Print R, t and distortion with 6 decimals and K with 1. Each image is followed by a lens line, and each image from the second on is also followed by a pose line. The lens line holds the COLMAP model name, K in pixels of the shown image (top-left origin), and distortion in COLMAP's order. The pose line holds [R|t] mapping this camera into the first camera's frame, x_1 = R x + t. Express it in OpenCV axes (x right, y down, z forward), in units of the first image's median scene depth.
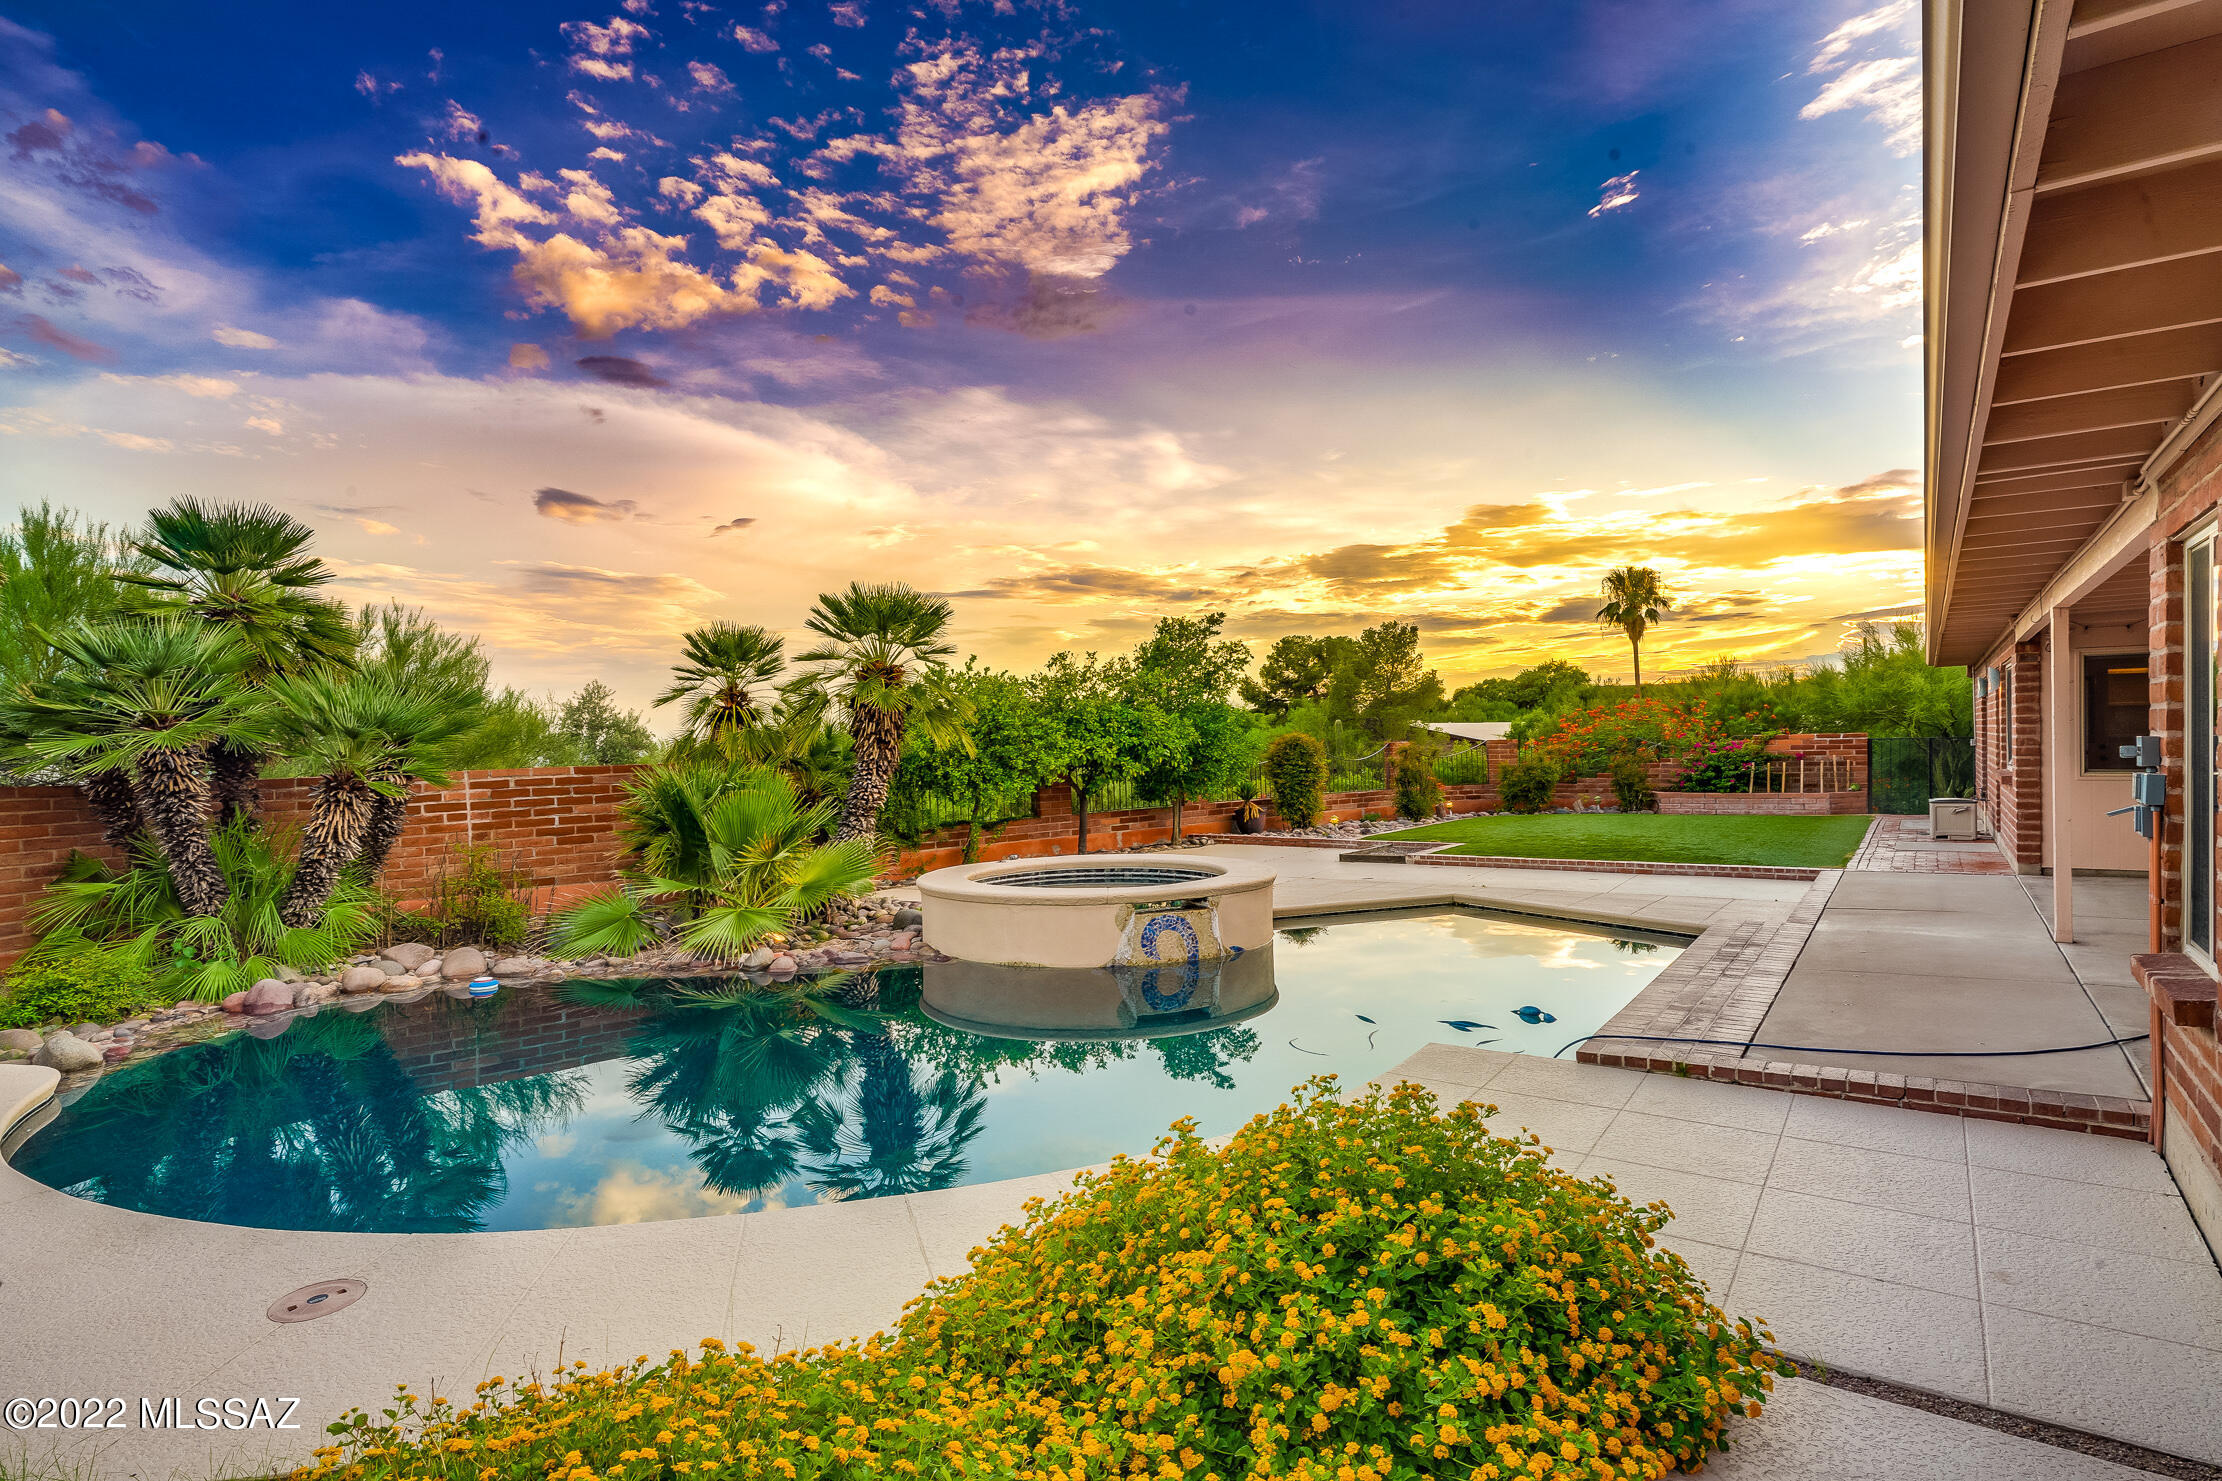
lens RADIAL K [[1179.3, 0, 1101.1], [0, 1179.3, 771.5], [0, 0, 1]] dist [0.036523, 0.000370]
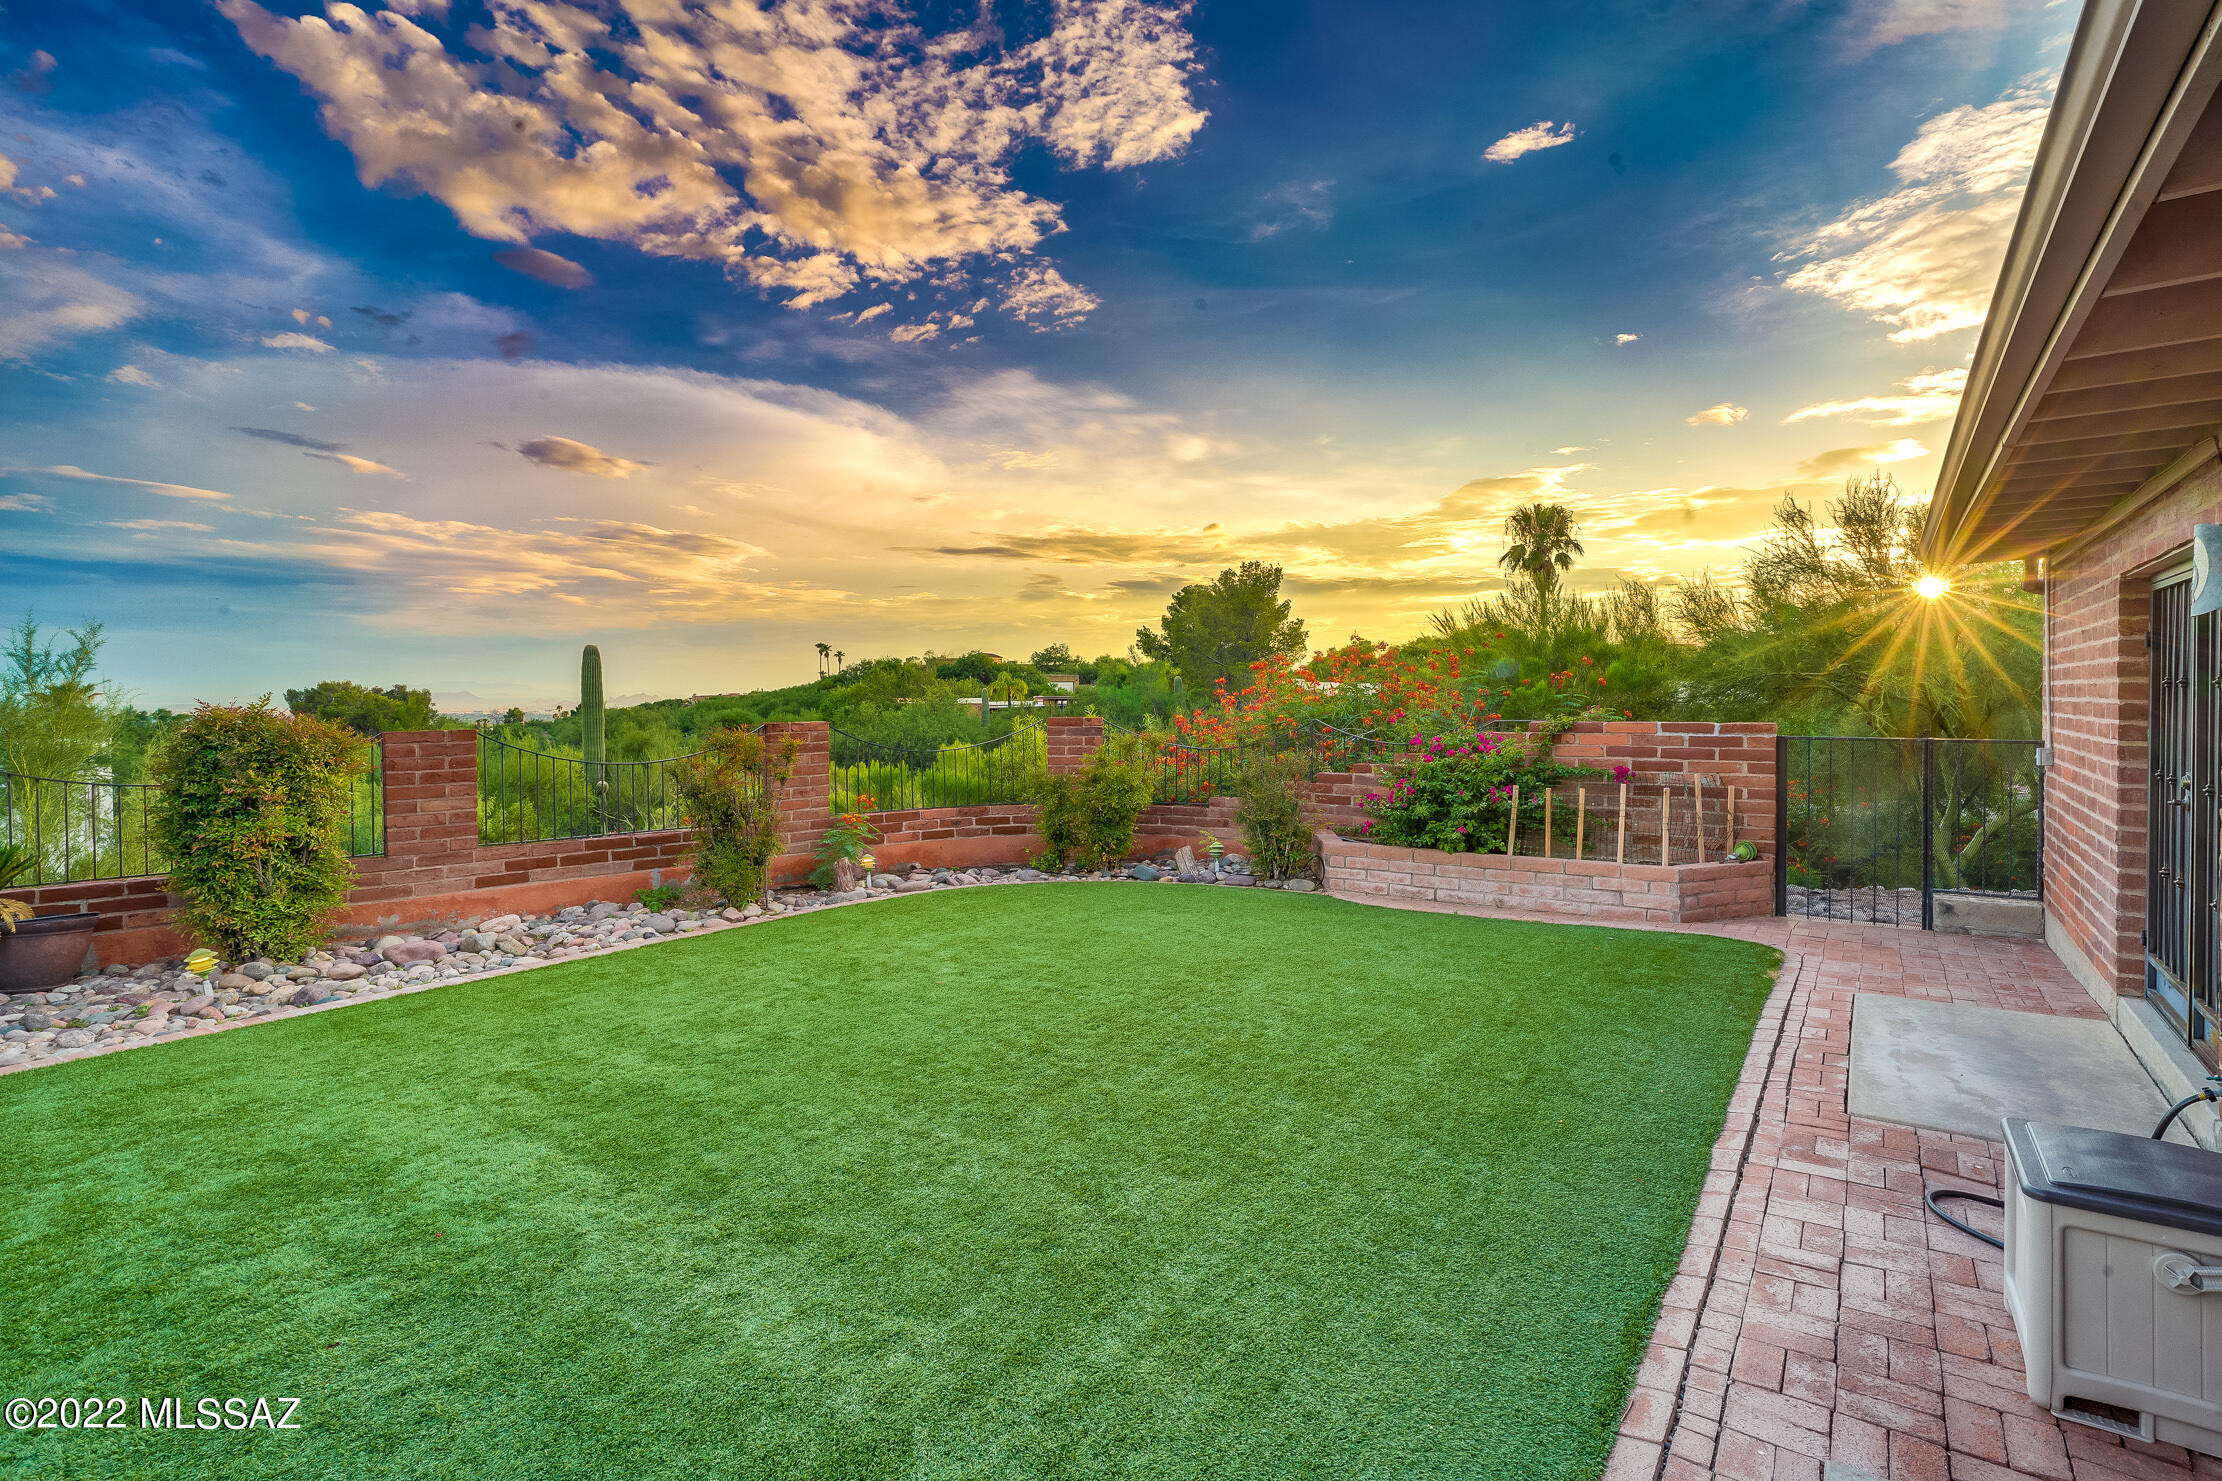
lens RADIAL K [[1072.4, 0, 1083.7], [0, 1072.4, 712.2], [0, 0, 1]] dist [0.001982, 0.001689]
pose [[0.999341, 0.017031, -0.032051, 0.360845], [-0.017285, 0.999821, -0.007672, -0.025711], [0.031915, 0.008221, 0.999457, 0.542337]]
